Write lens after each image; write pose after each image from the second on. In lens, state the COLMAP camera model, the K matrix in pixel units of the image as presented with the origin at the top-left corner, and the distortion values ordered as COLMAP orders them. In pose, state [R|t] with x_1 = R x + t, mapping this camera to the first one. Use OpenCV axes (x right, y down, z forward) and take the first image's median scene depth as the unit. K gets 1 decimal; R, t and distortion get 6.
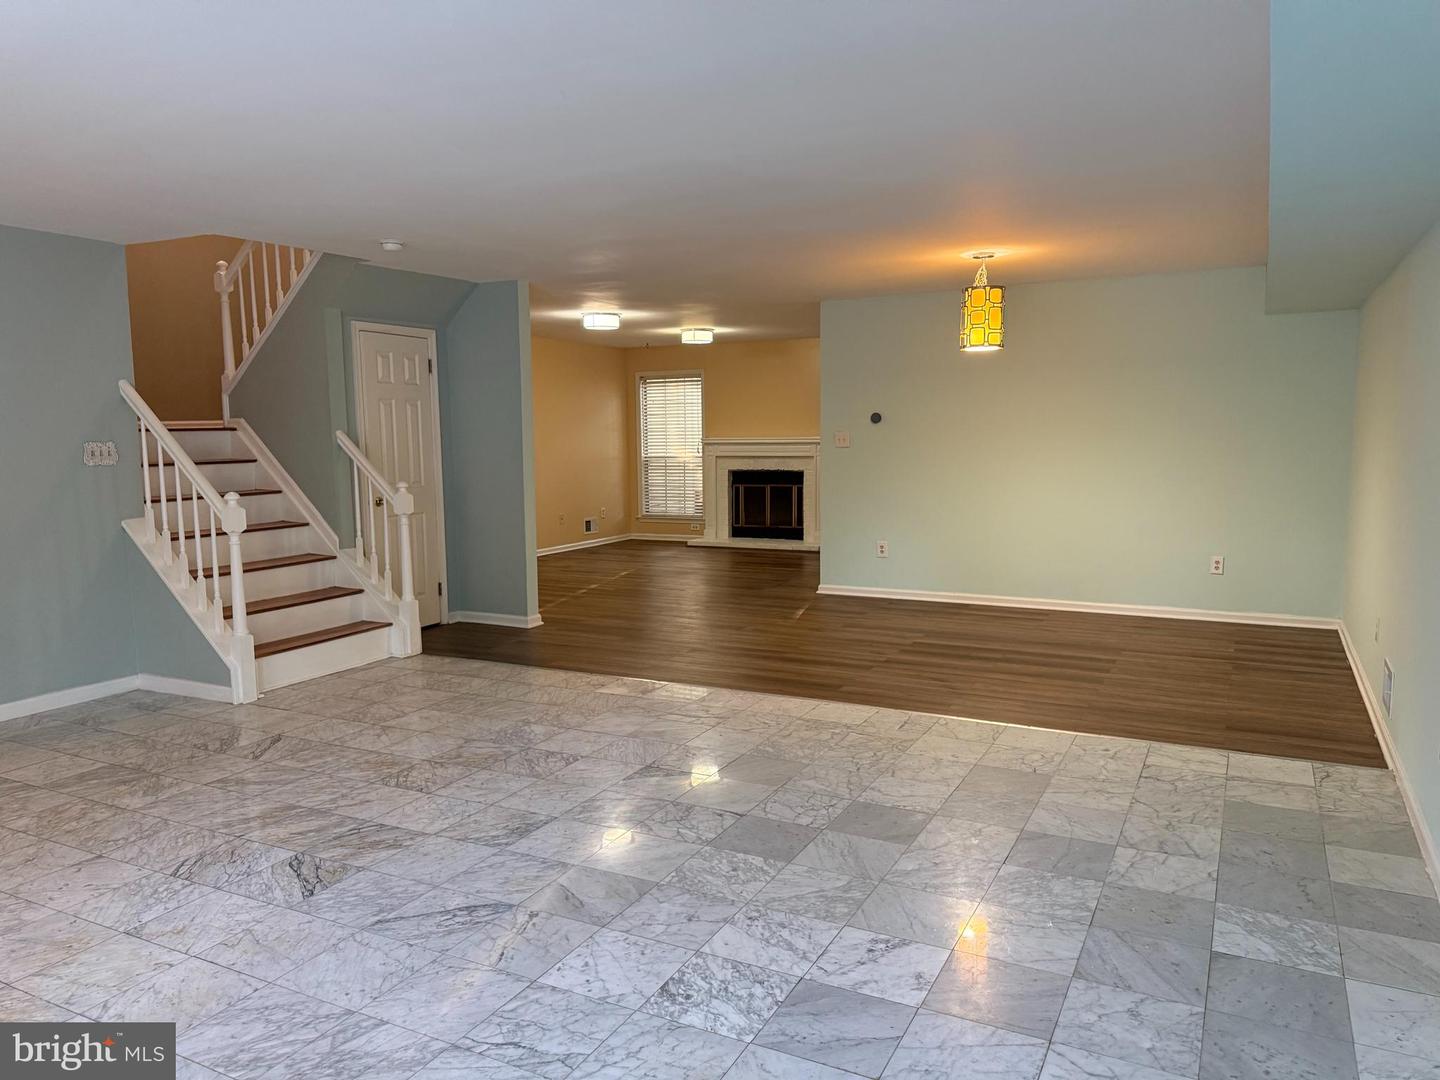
lens RADIAL K [[1019.2, 0, 721.0], [0, 1019.2, 541.7], [0, 0, 1]] dist [0.008040, -0.003454]
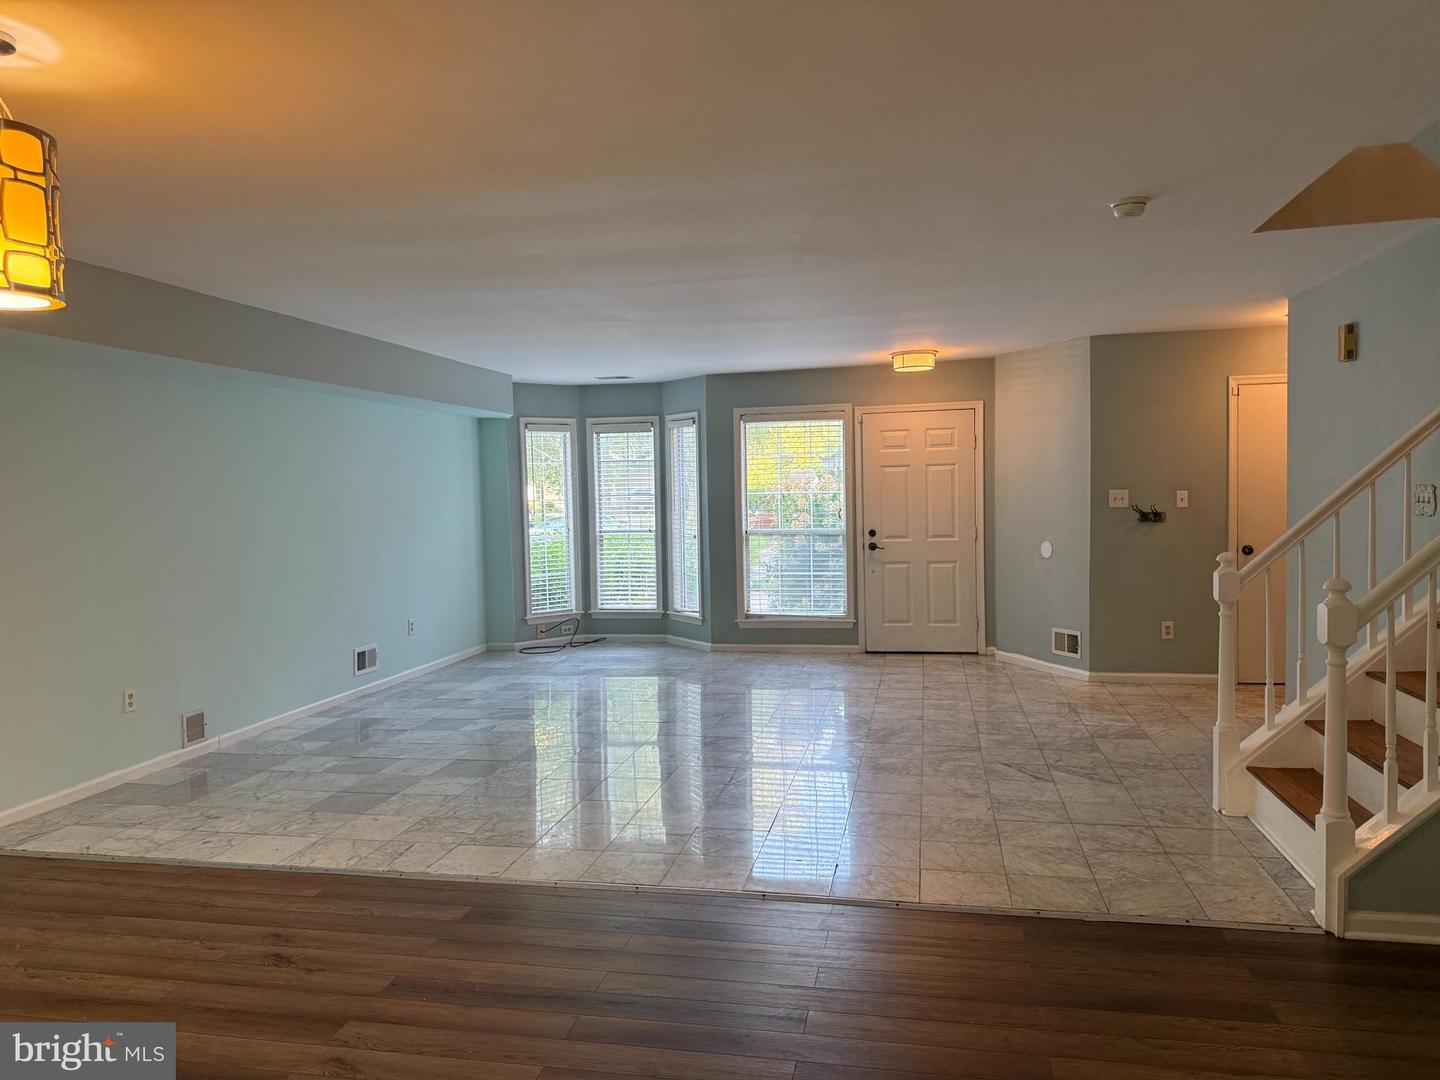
lens RADIAL K [[1019.2, 0, 720.1], [0, 1019.2, 539.2], [0, 0, 1]] dist [0.008040, -0.003454]
pose [[-0.961390, 0.048719, -0.270844, 0.148985], [0.005941, 0.987649, 0.156569, -0.213828], [0.275127, 0.148915, -0.949805, 1.891887]]
